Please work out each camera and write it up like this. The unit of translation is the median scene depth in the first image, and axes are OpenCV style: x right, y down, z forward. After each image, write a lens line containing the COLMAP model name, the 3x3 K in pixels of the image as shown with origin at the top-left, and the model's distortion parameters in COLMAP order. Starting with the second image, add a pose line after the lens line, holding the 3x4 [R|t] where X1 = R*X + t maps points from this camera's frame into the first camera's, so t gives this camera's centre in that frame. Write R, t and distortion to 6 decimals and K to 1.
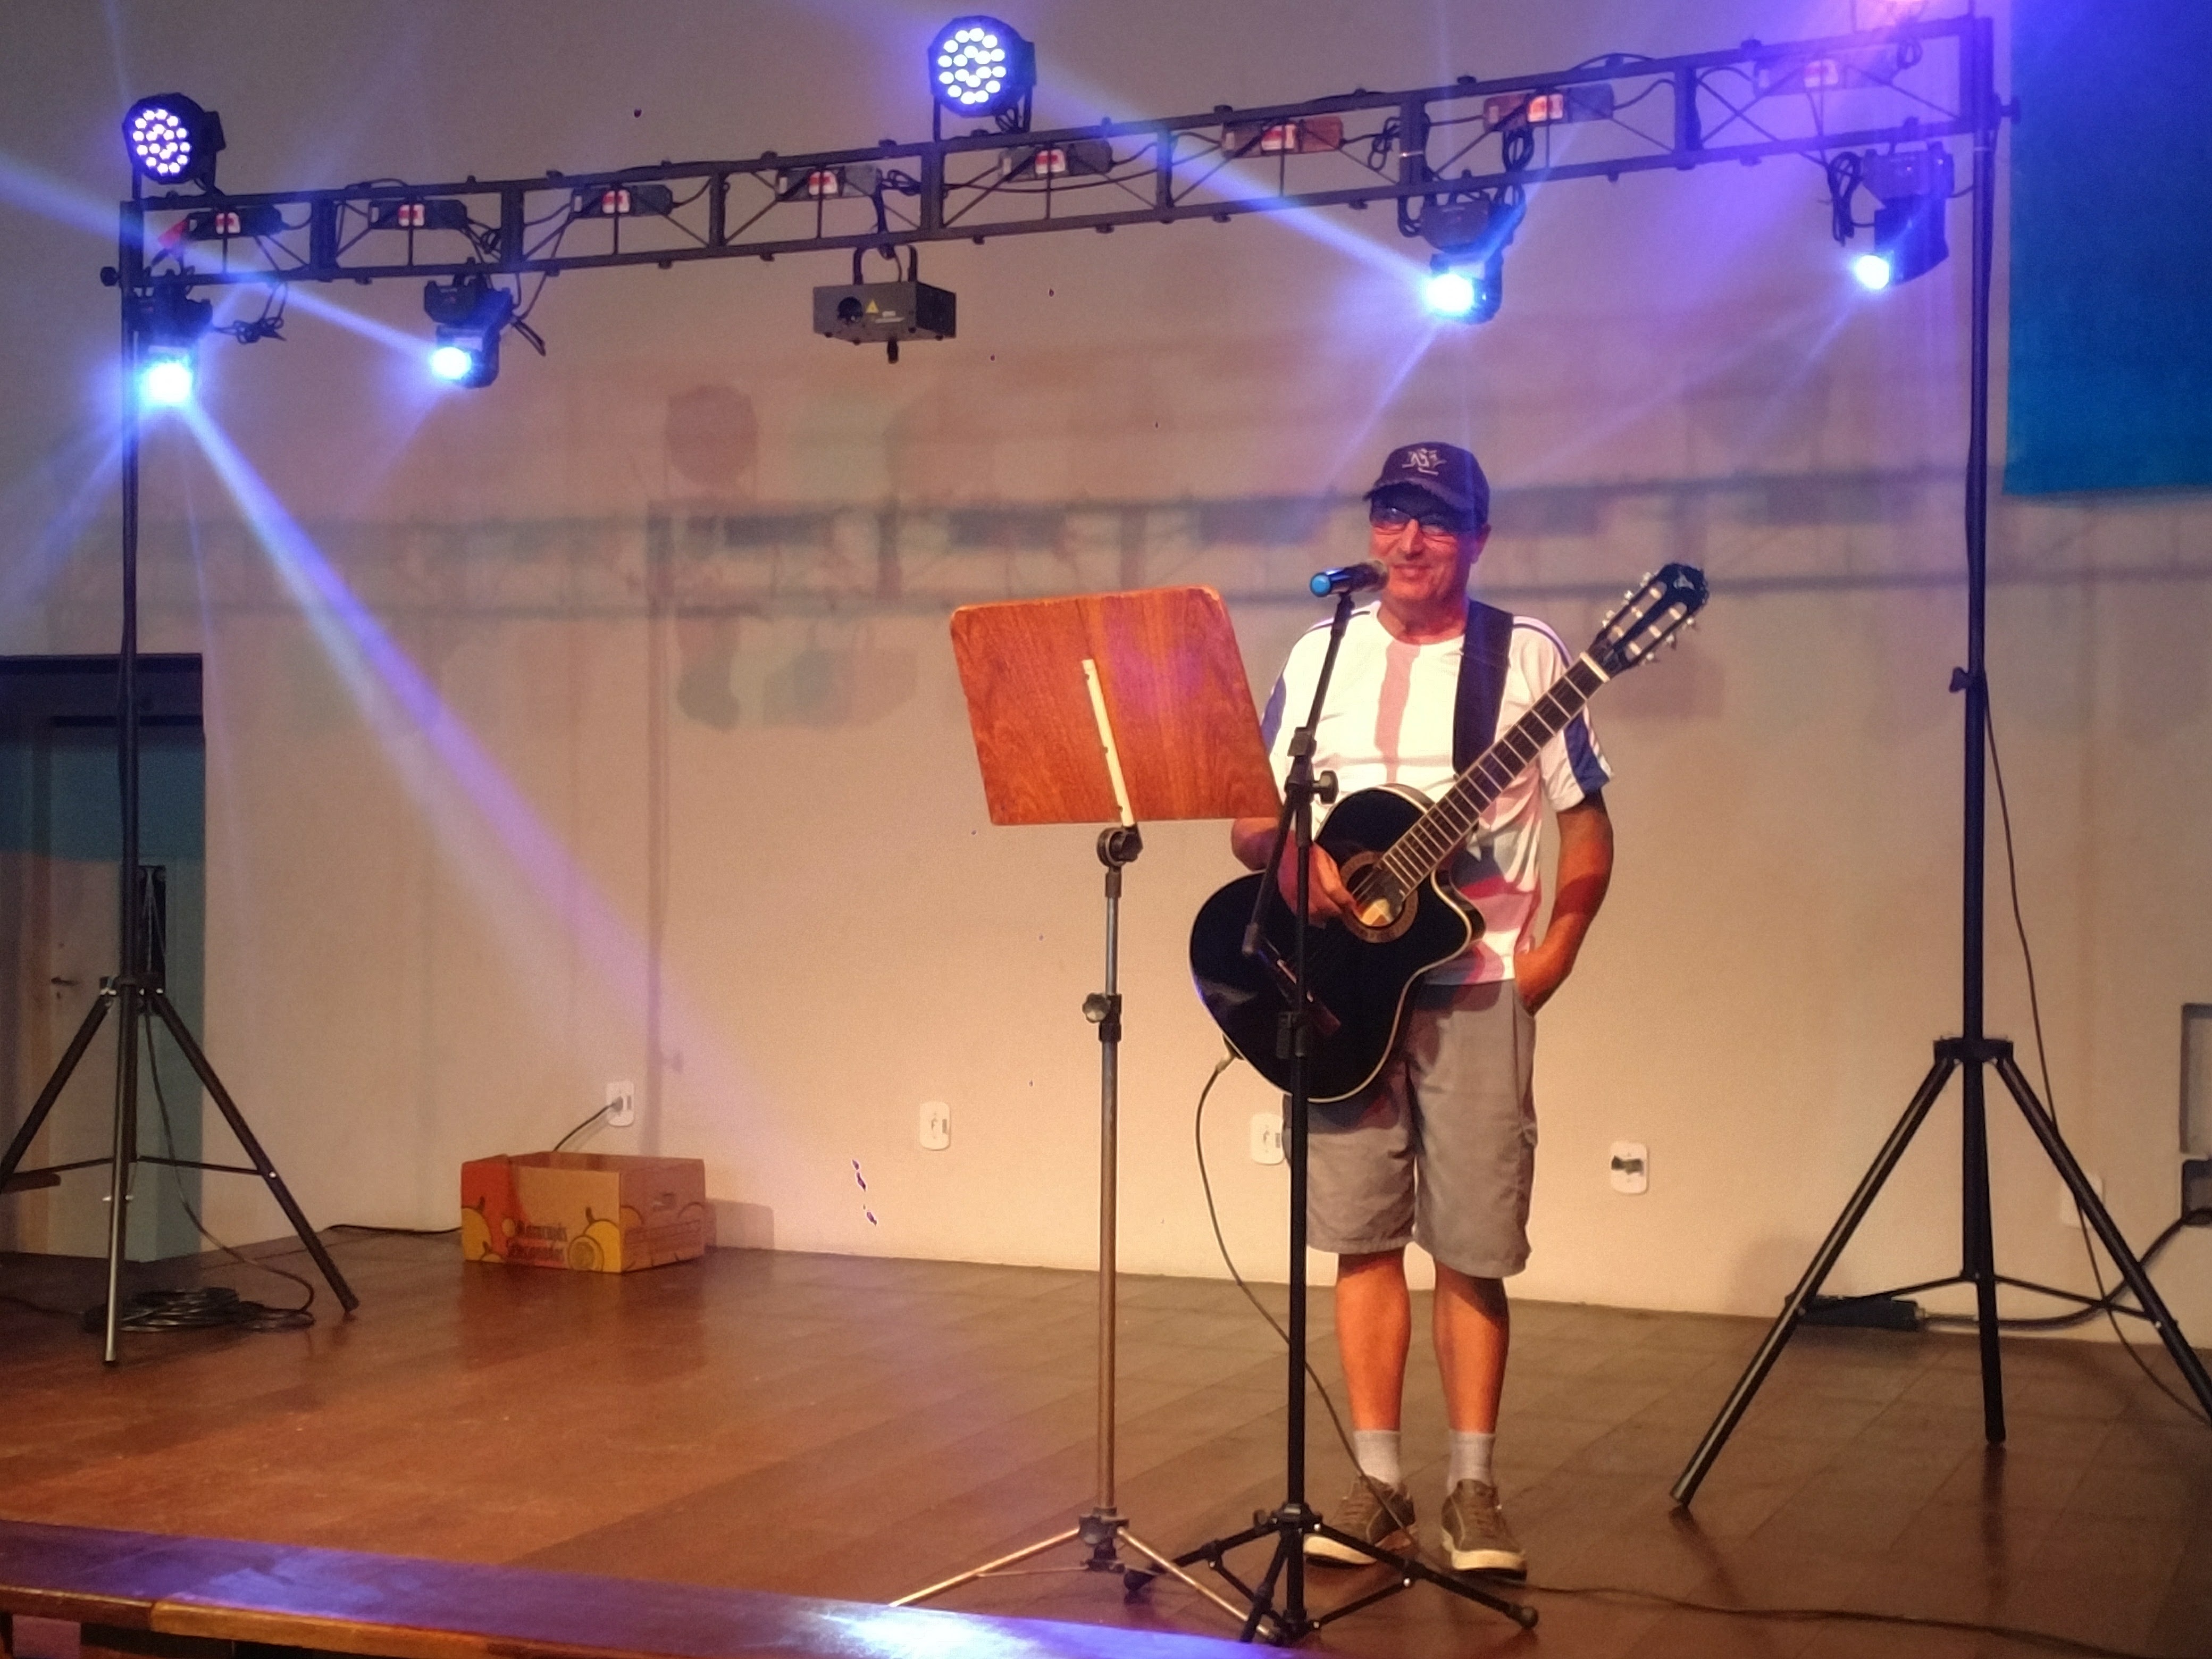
lens RADIAL K [[3299.1, 0, 1052.9], [0, 3299.1, 901.4], [0, 0, 1]] dist [0.325414, -1.104278]
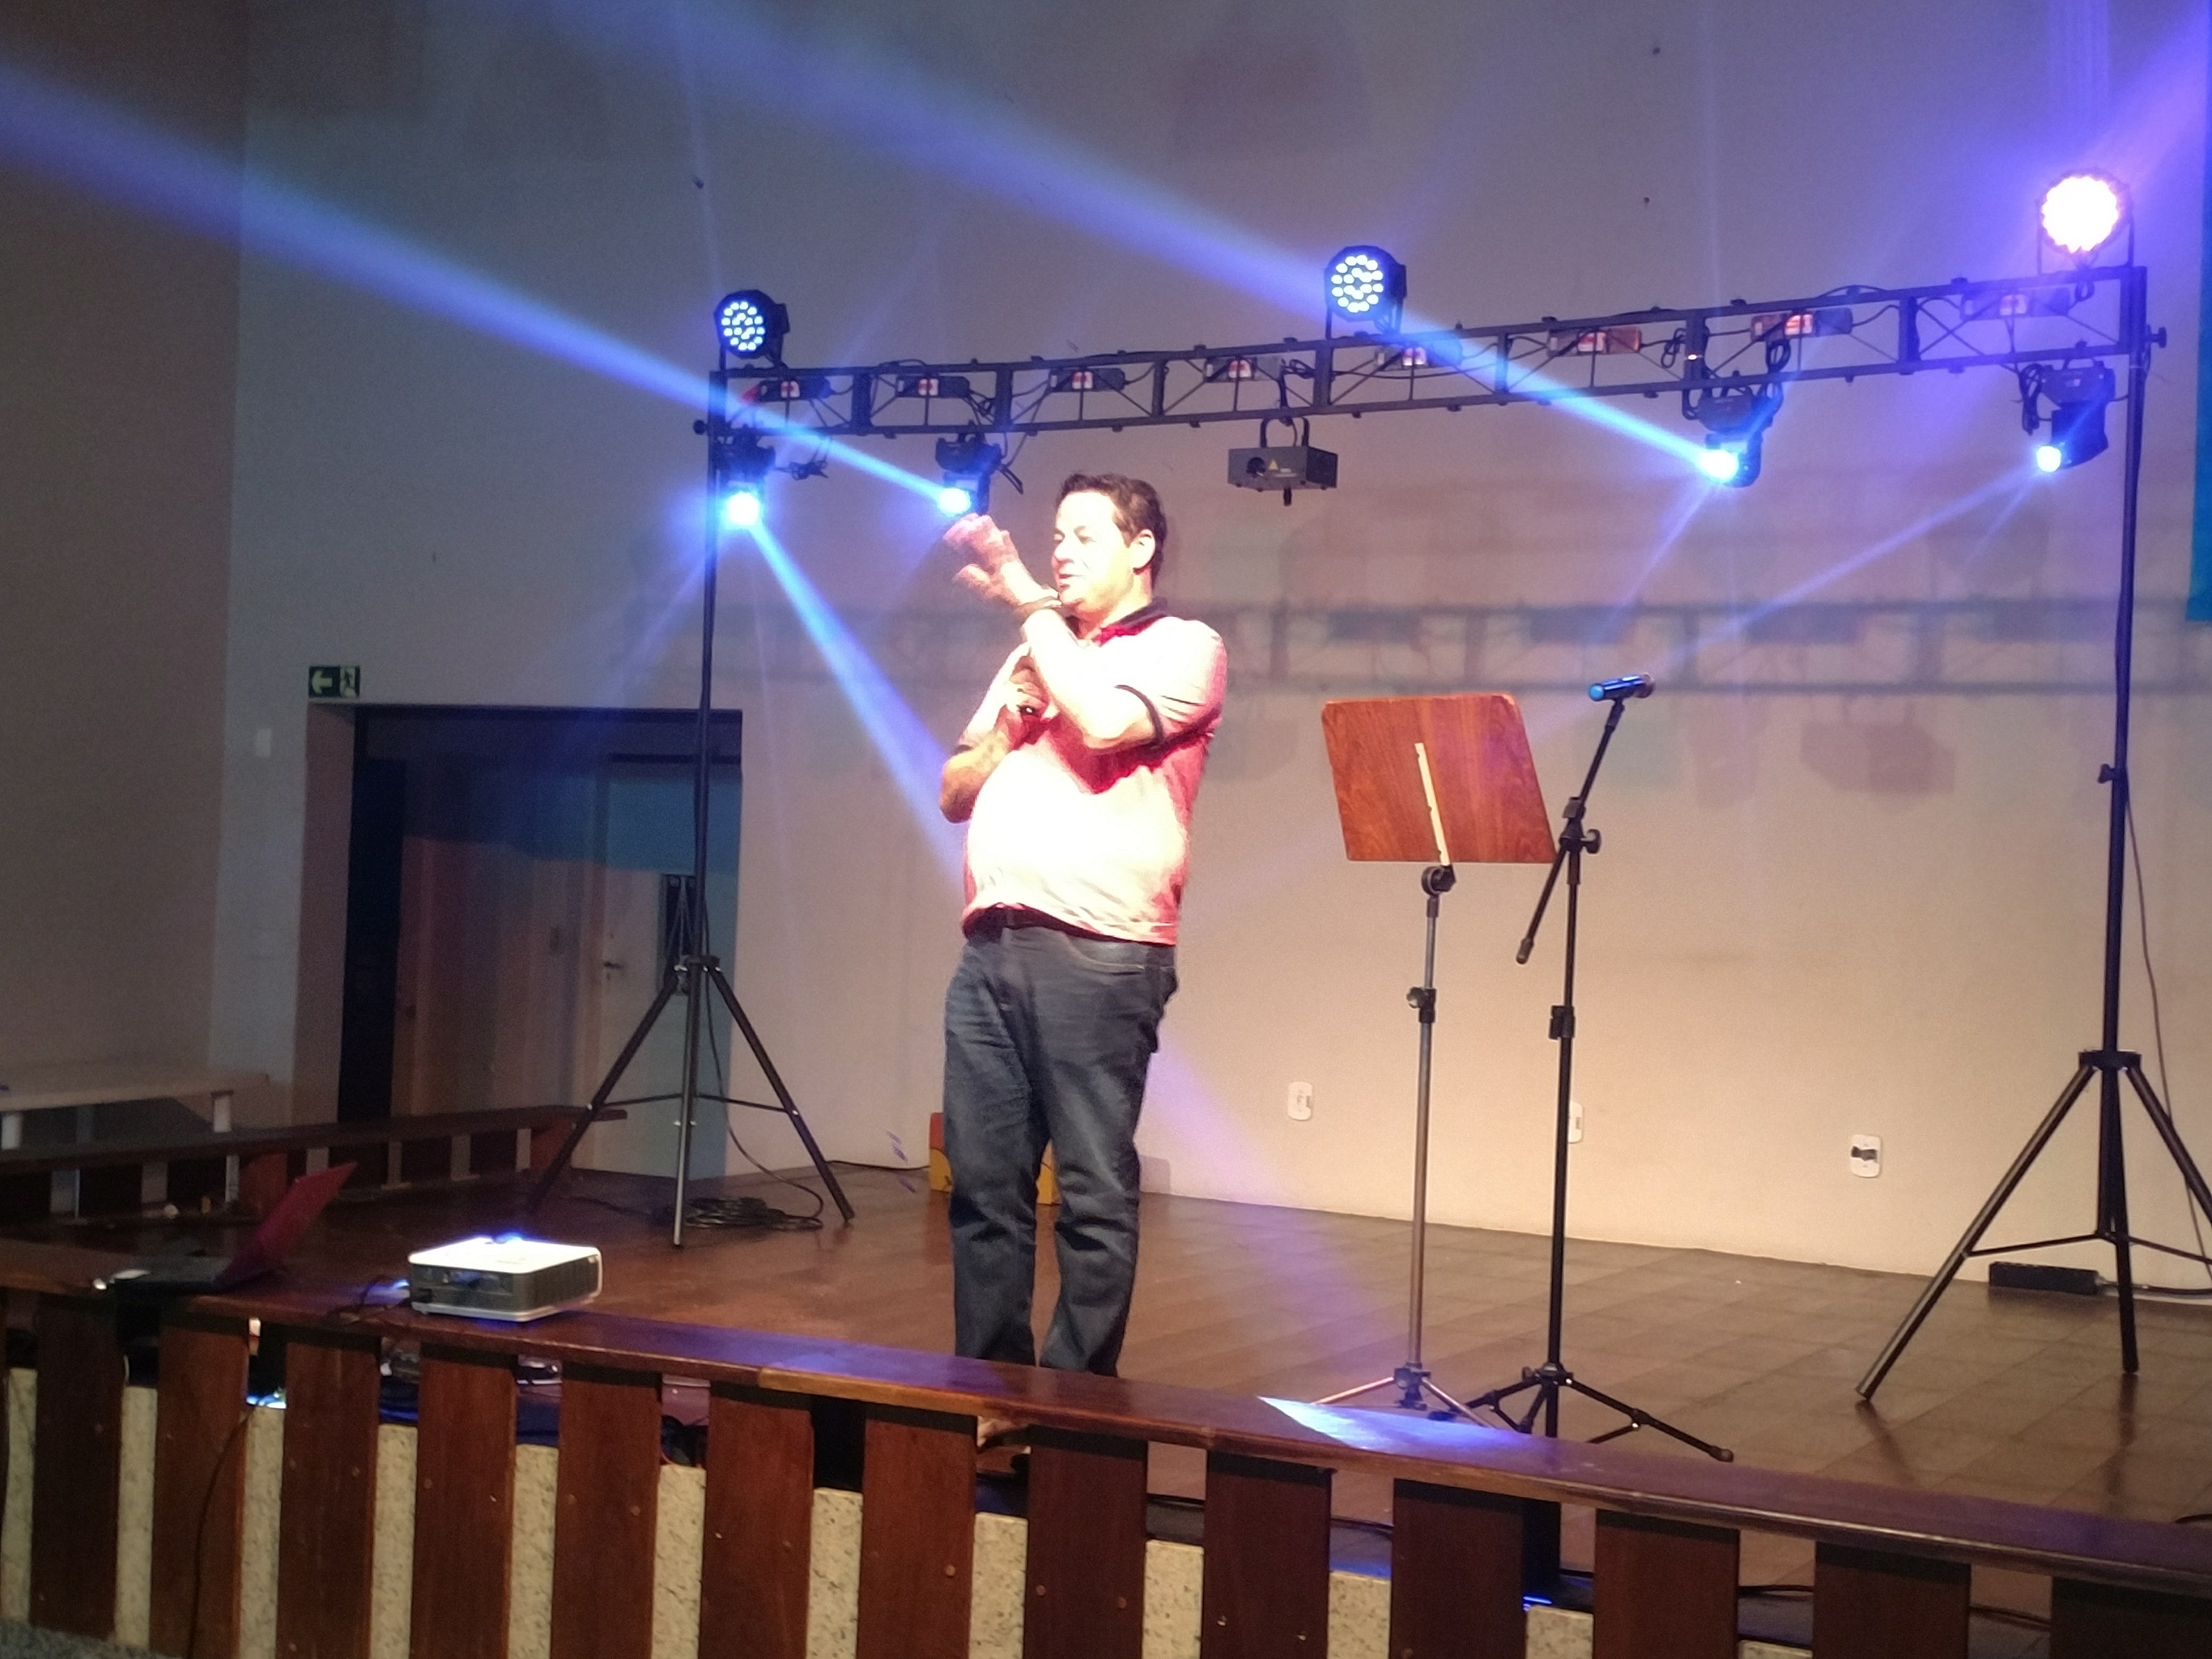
lens RADIAL K [[2994.1, 0, 1112.2], [0, 2994.1, 895.9], [0, 0, 1]] dist [0.324728, -1.035651]
pose [[0.994164, 0.032850, -0.102753, 0.010012], [-0.033998, 0.999377, -0.009446, 0.004463], [0.102378, 0.012884, 0.994662, -0.180961]]
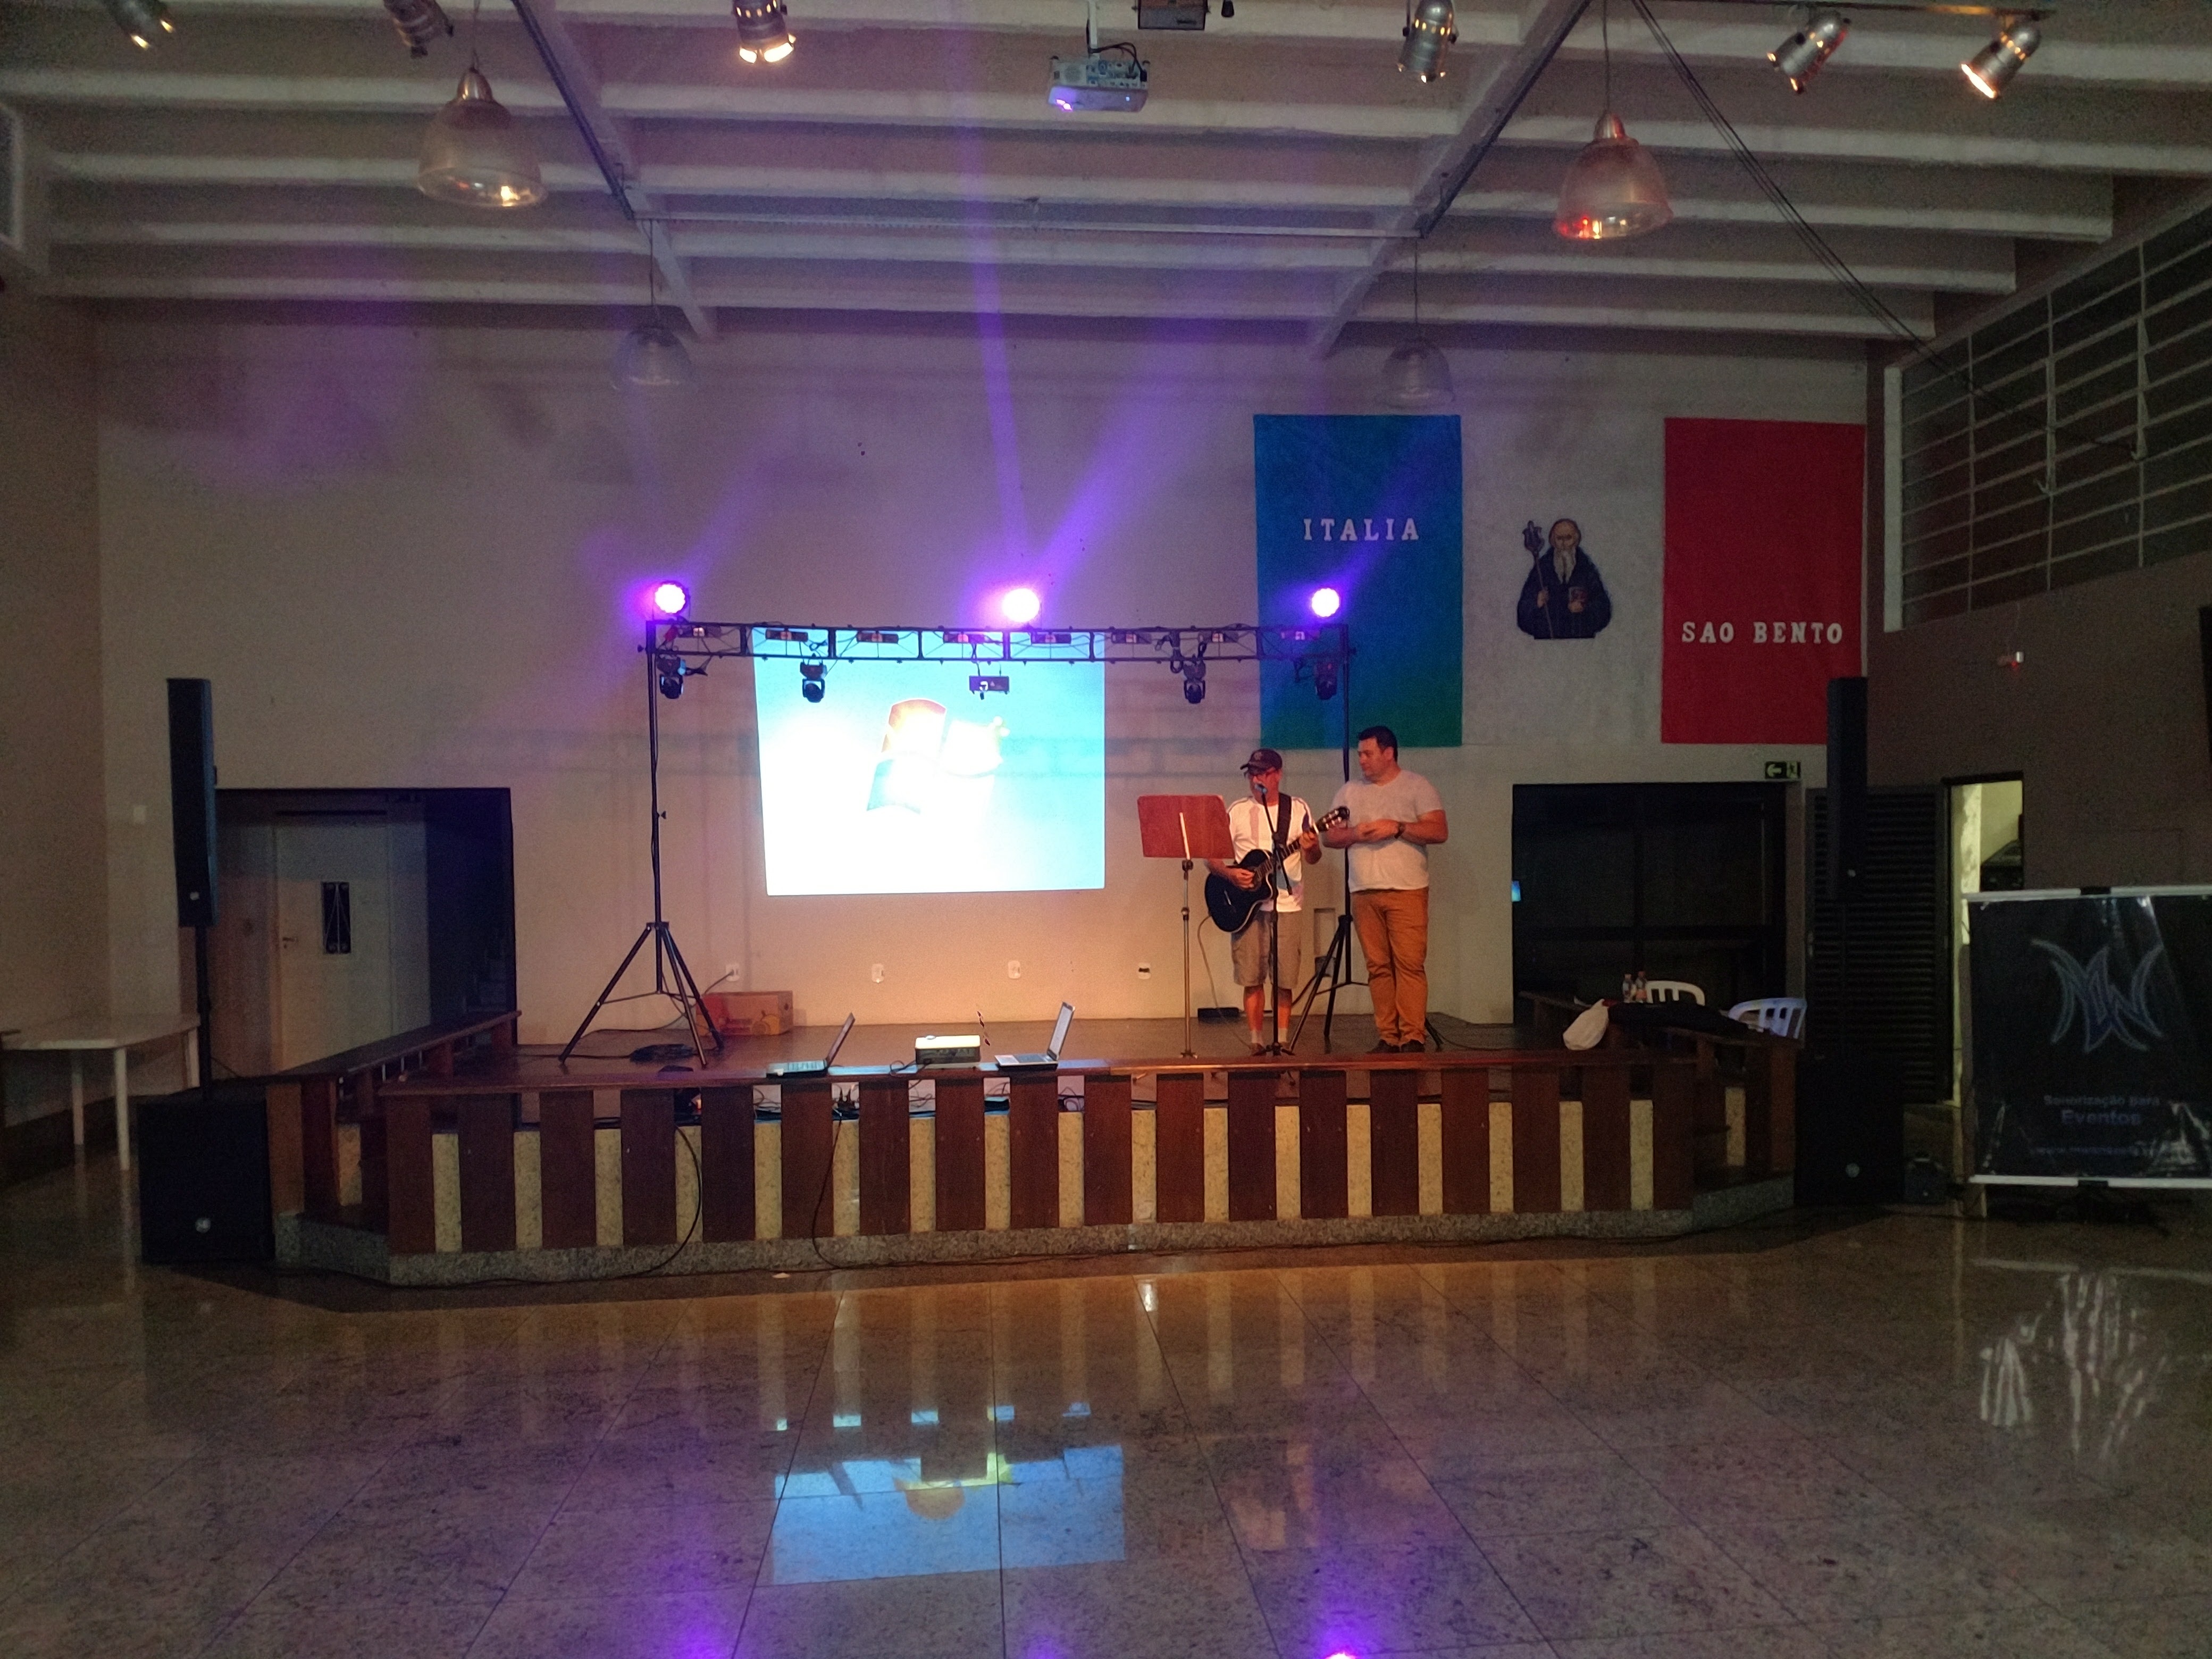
lens RADIAL K [[1781.4, 0, 1188.3], [0, 1781.4, 918.2], [0, 0, 1]] dist [0.254492, -0.484300]
pose [[0.868318, -0.031866, 0.494983, -0.680246], [0.023730, 0.999460, 0.022716, -0.002606], [-0.495440, -0.007979, 0.868606, -0.458133]]
